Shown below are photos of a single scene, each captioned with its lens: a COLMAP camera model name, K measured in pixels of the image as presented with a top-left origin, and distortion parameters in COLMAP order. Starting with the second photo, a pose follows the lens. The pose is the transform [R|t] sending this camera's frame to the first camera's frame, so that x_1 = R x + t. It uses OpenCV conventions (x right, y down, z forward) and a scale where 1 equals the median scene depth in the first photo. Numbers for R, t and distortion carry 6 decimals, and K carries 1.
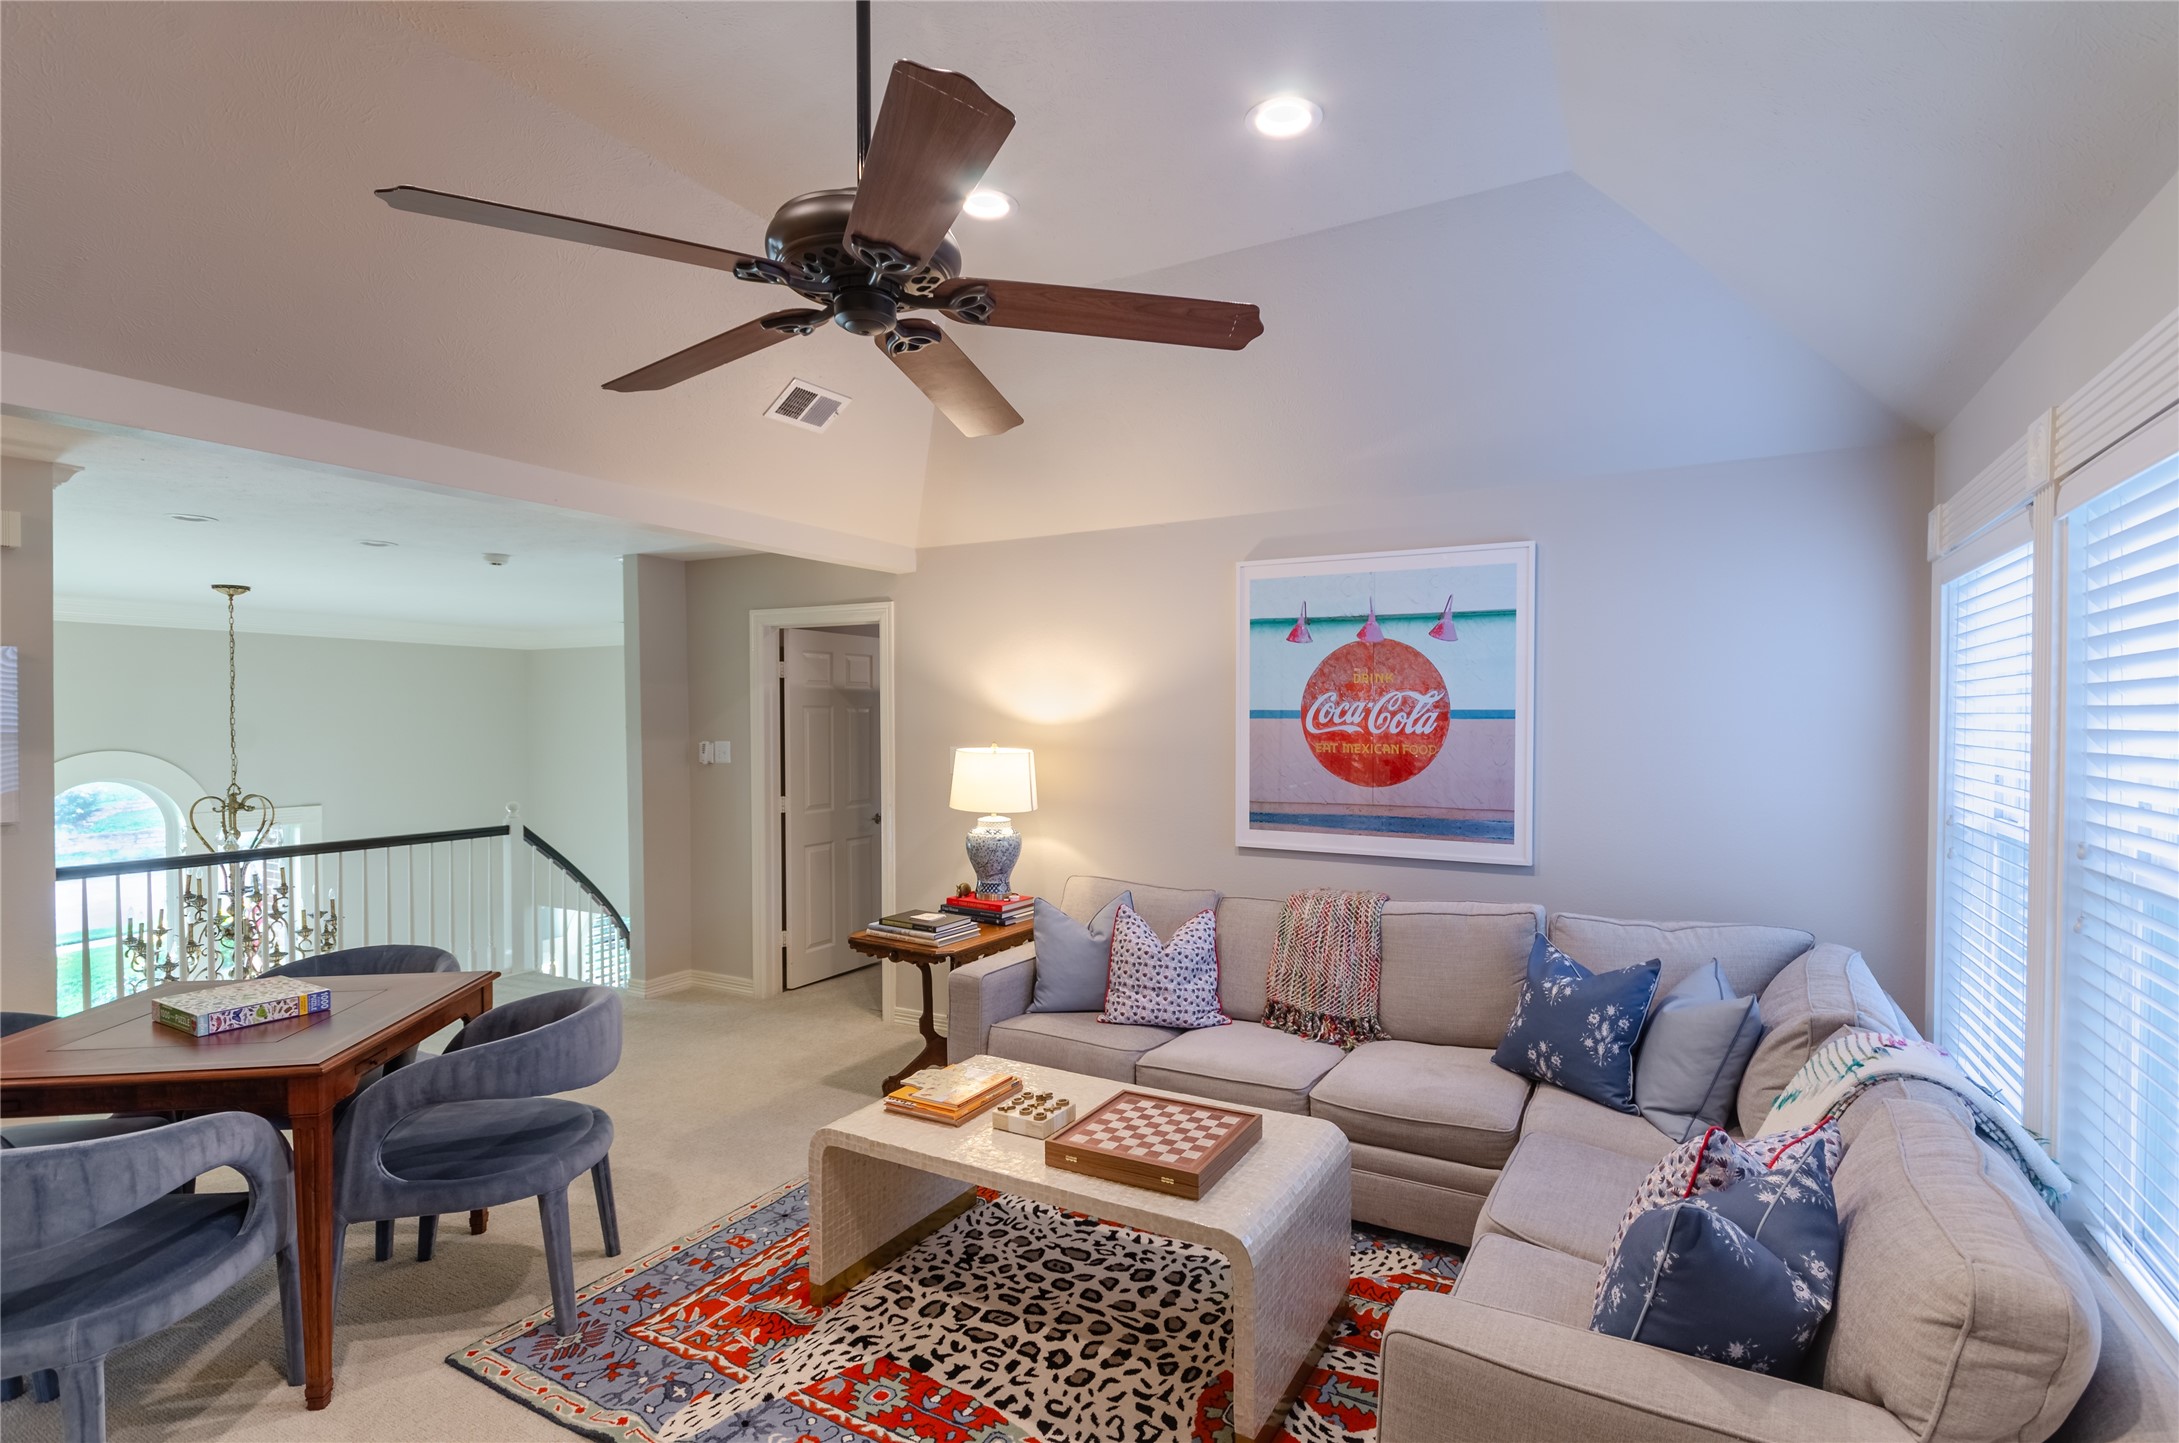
lens RADIAL K [[1032.6, 0, 1102.4], [0, 1032.6, 742.1], [0, 0, 1]] dist [0.010024, -0.010888]
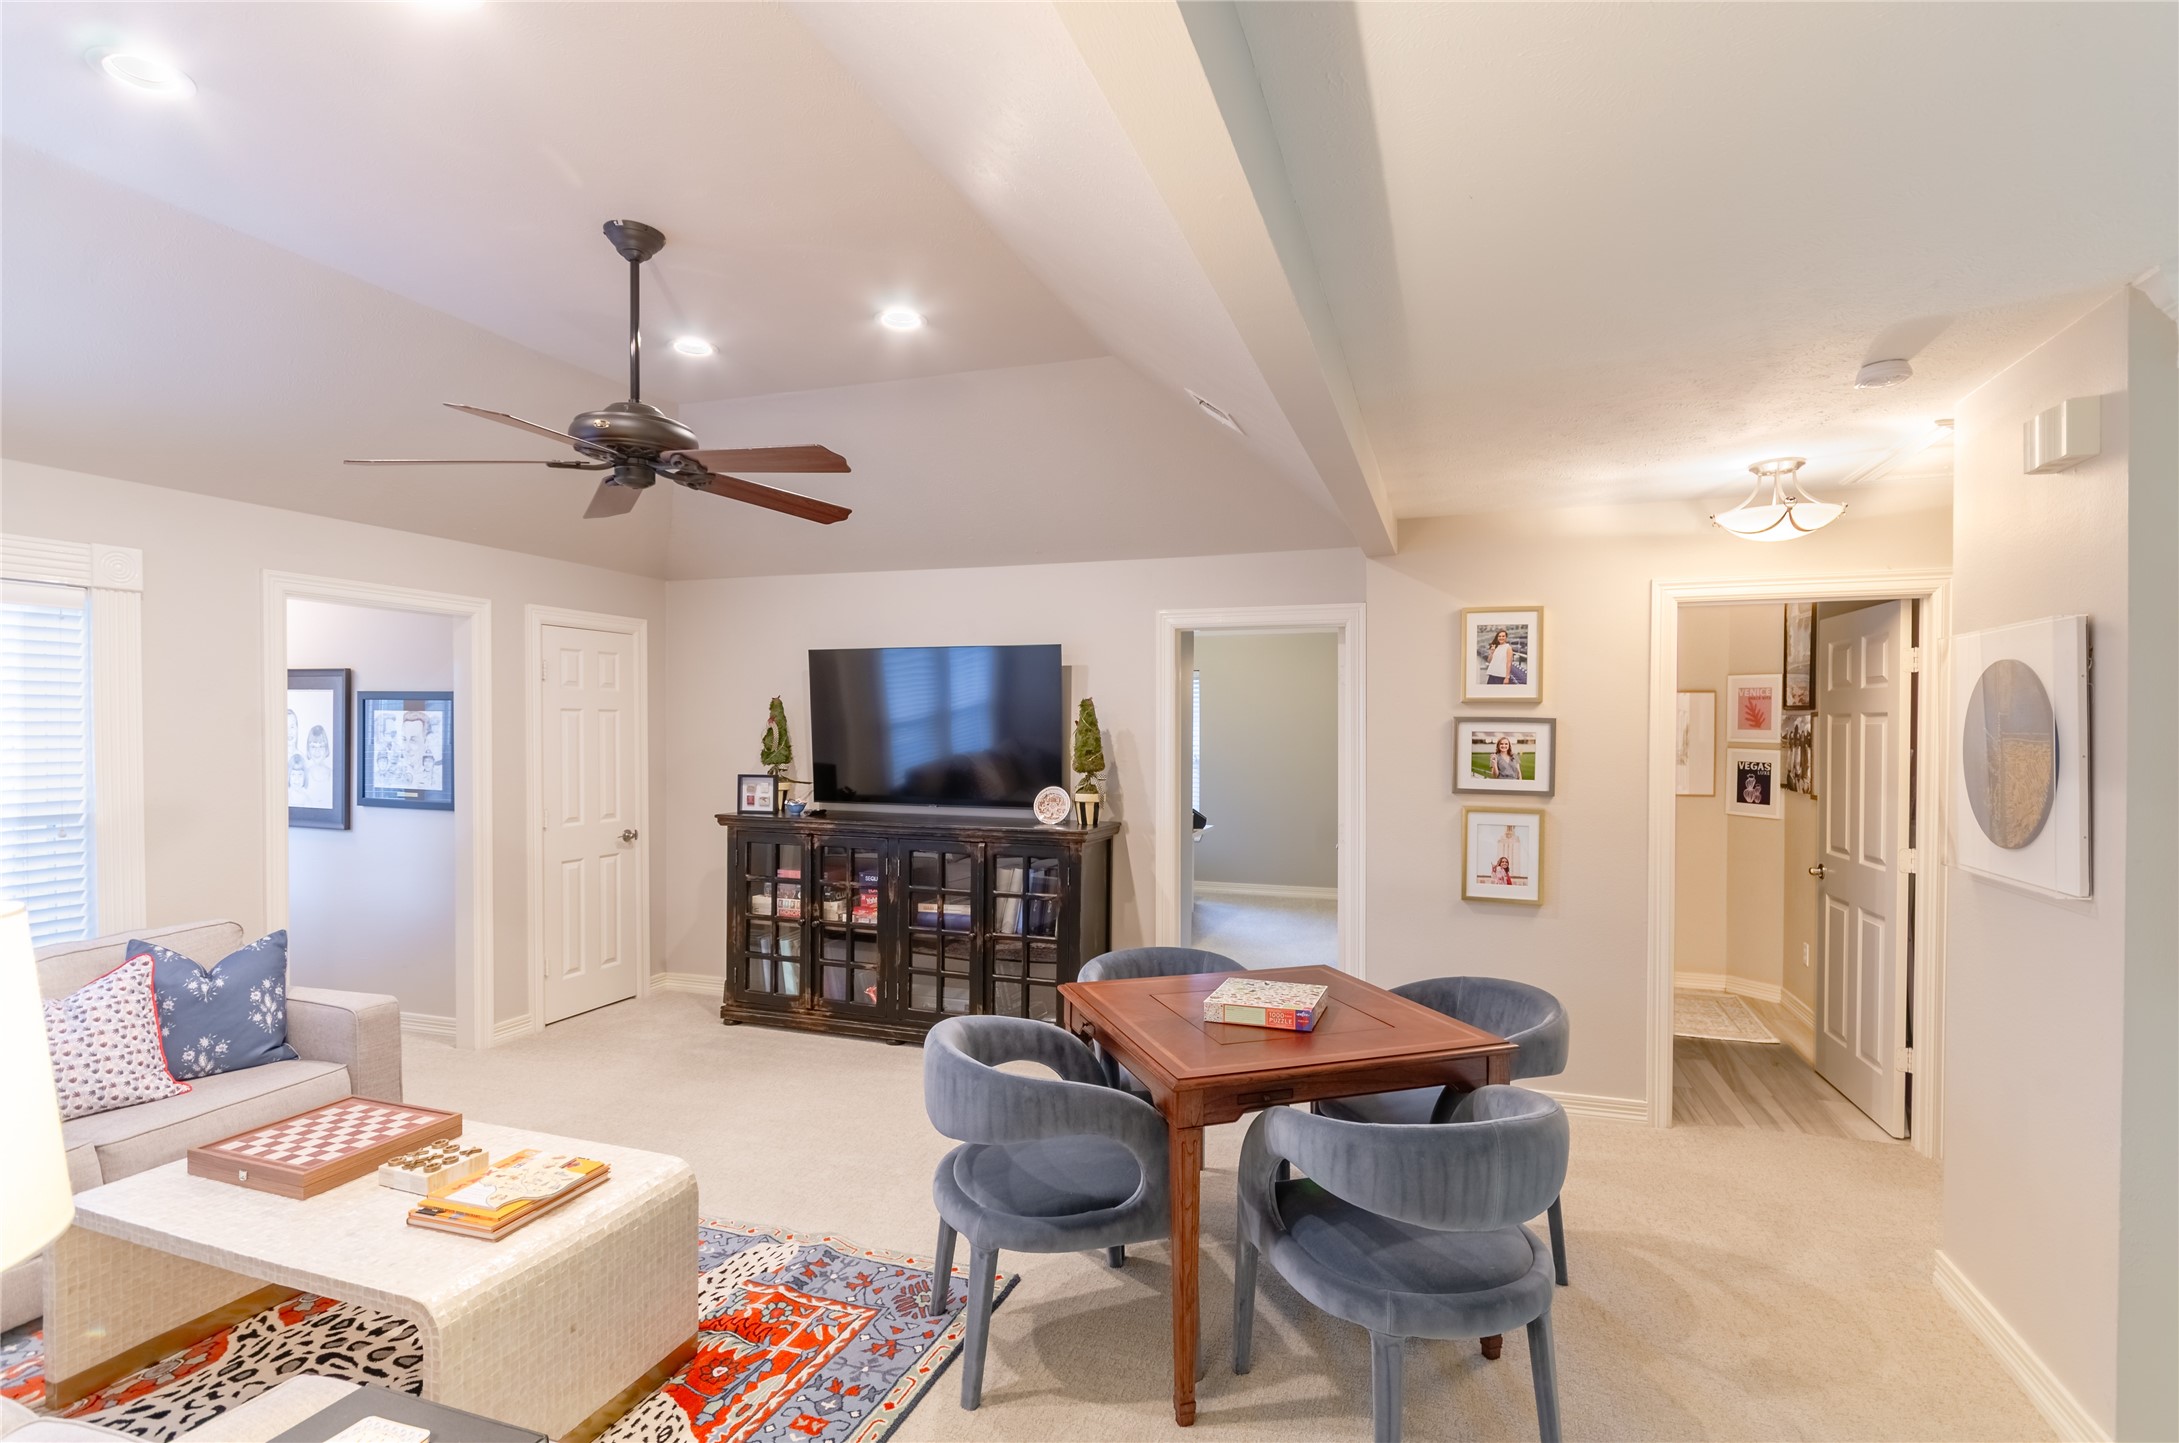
lens RADIAL K [[1032.6, 0, 1102.4], [0, 1032.6, 742.1], [0, 0, 1]] dist [0.010024, -0.010888]
pose [[-0.984481, 0.000373, -0.175491, -0.484739], [-0.005383, 0.999463, 0.032327, -0.043276], [0.175409, 0.032770, -0.983950, 1.993197]]
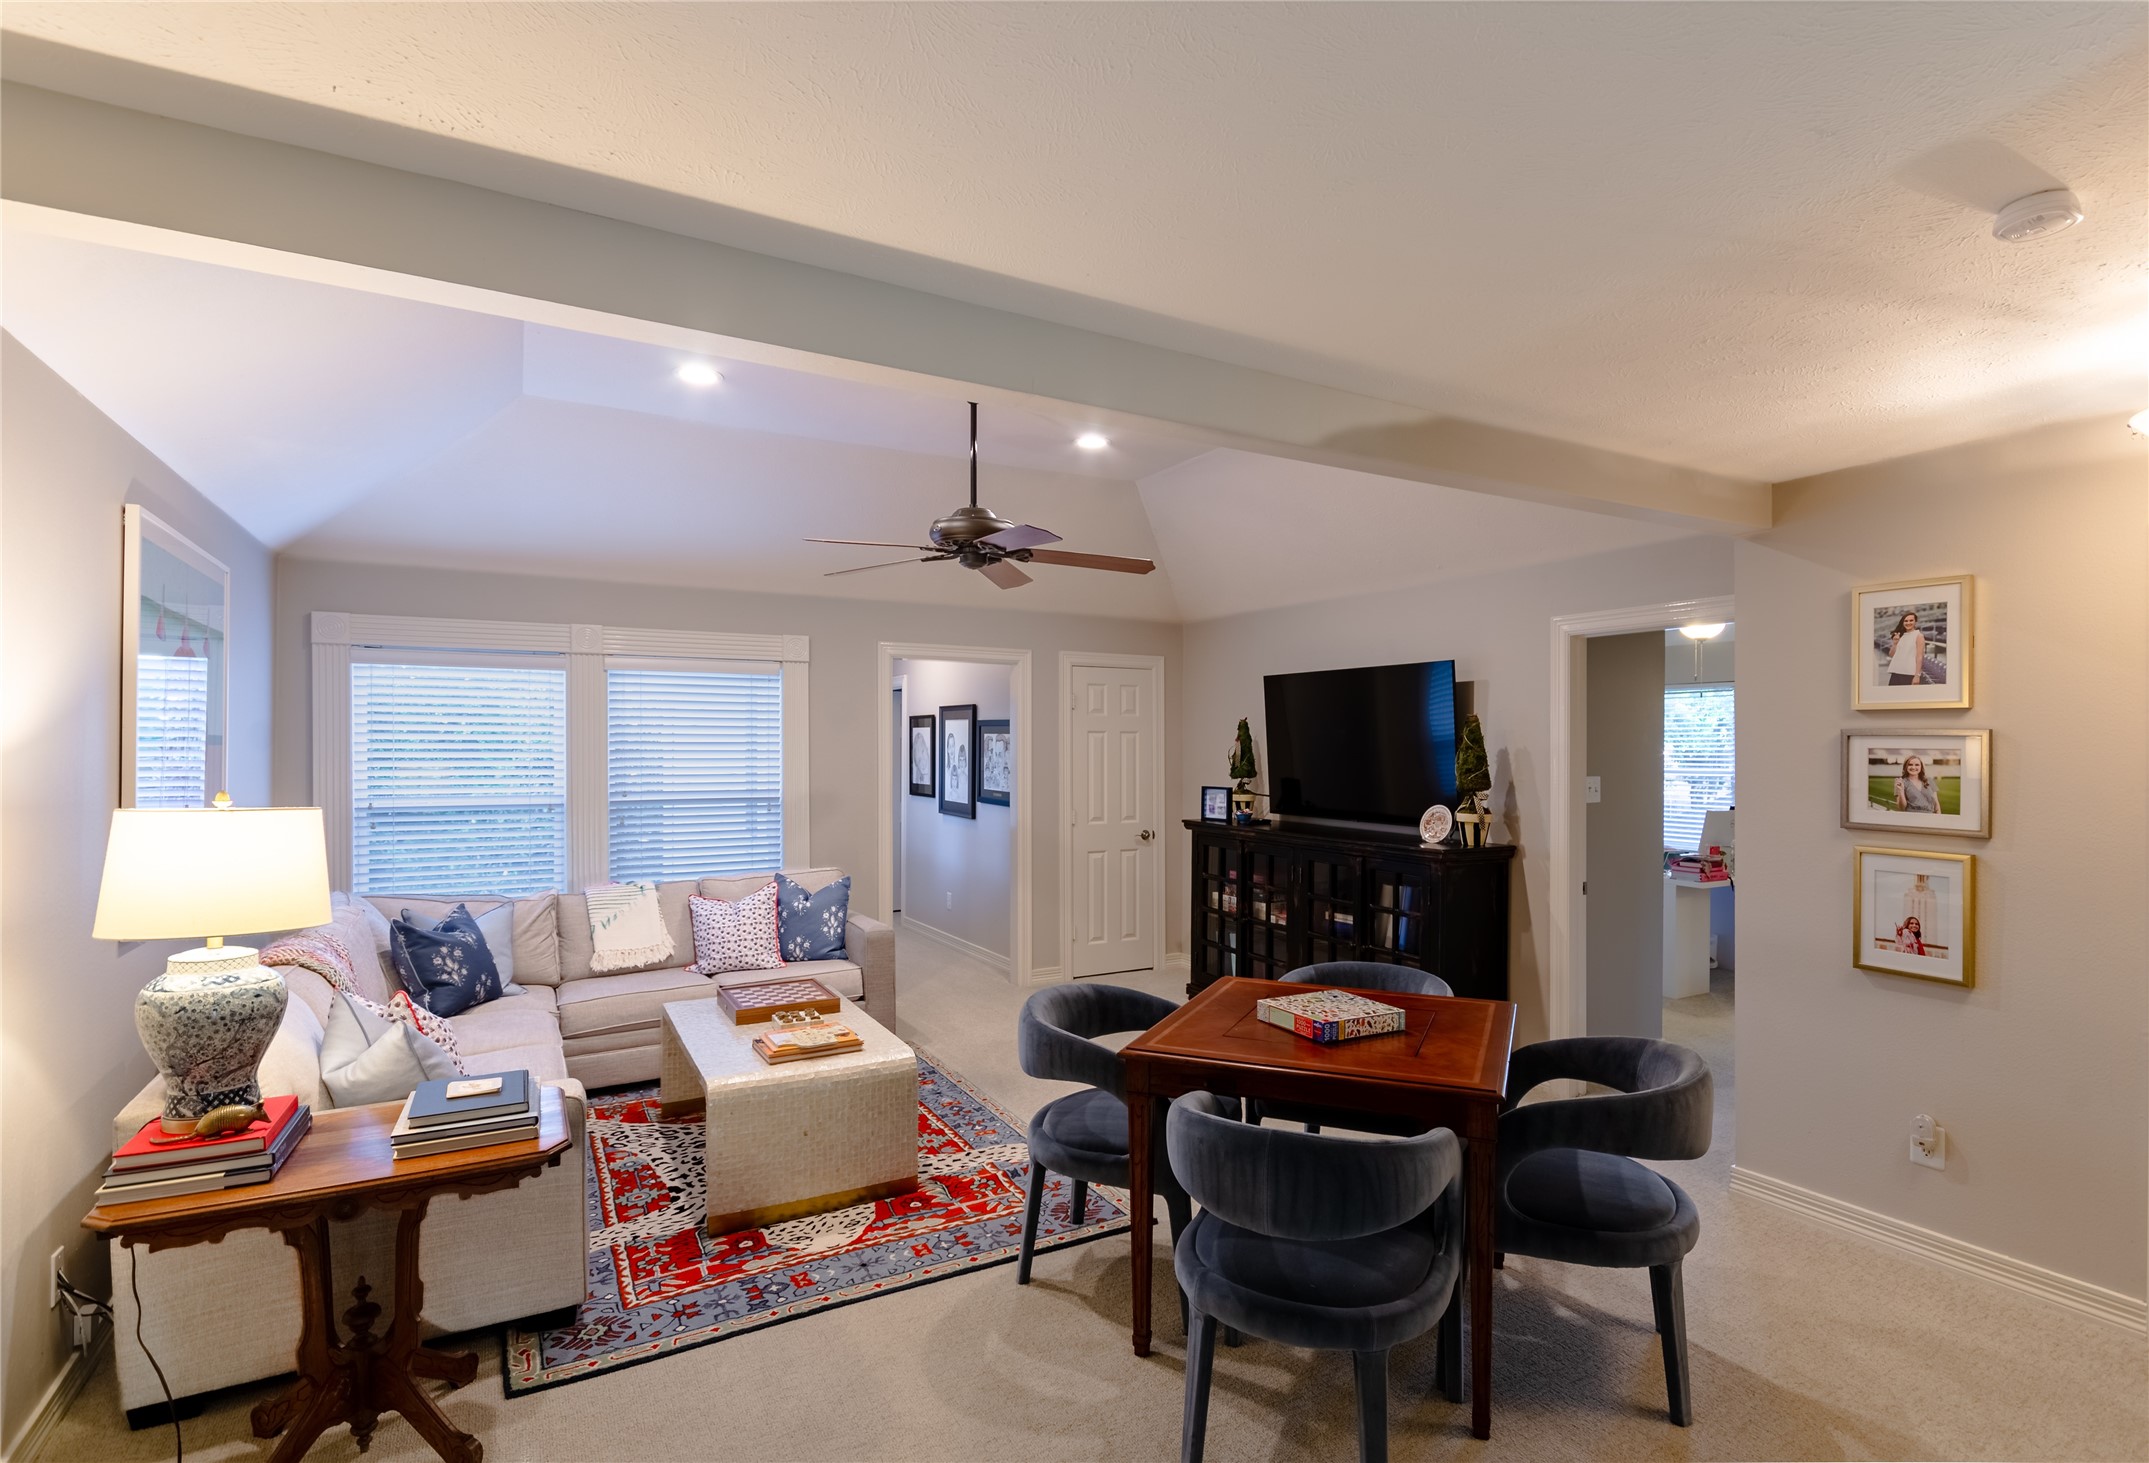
lens RADIAL K [[1052.6, 0, 1127.3], [0, 1052.6, 752.0], [0, 0, 1]] dist [-0.001525, -0.000413]
pose [[-0.863692, -0.003409, 0.504009, -1.196135], [0.008259, 0.999747, 0.020915, -0.039648], [-0.503953, 0.022227, -0.863445, 2.030269]]
